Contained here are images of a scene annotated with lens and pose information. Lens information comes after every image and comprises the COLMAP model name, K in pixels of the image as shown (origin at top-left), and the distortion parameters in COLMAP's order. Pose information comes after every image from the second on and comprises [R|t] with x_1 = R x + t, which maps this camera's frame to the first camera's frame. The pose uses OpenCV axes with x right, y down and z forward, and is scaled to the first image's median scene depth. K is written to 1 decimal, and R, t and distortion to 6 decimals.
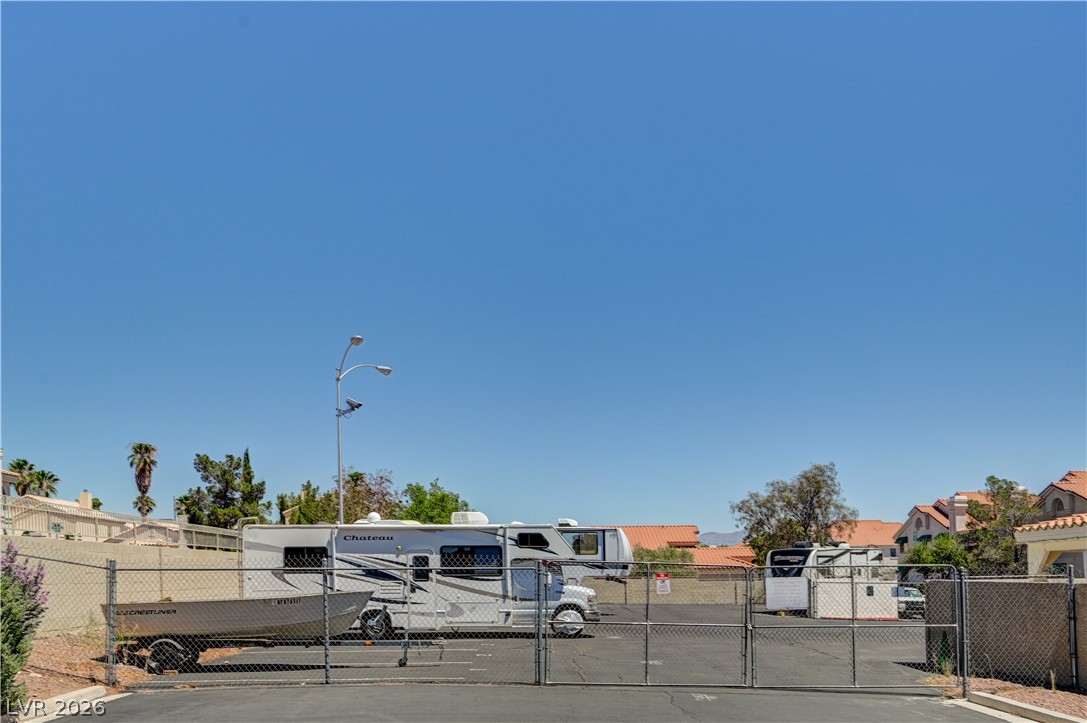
lens RADIAL K [[952.3, 0, 543.5], [0, 952.3, 361.5], [0, 0, 1]] dist [0.006343, -0.000955]
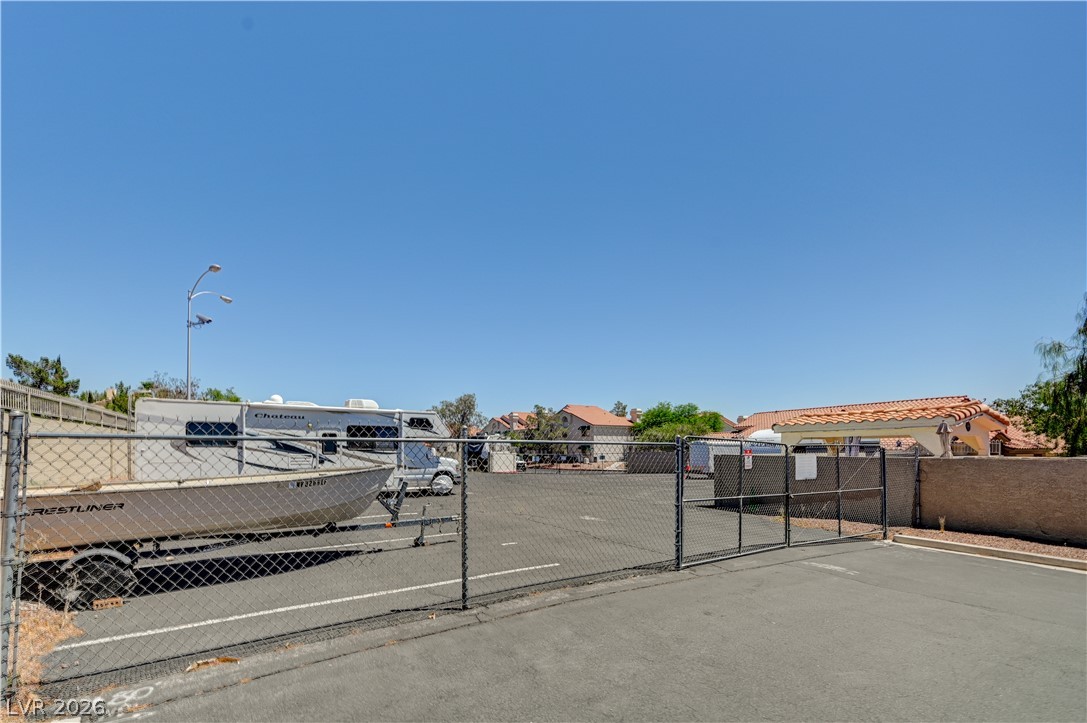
lens RADIAL K [[457.5, 0, 537.0], [0, 457.5, 384.5], [0, 0, 1]] dist [0.000233, -0.000183]
pose [[0.862684, 0.076523, 0.499920, -0.193789], [-0.116352, 0.992002, 0.048935, 0.086492], [-0.492177, -0.100383, 0.864688, 0.387741]]
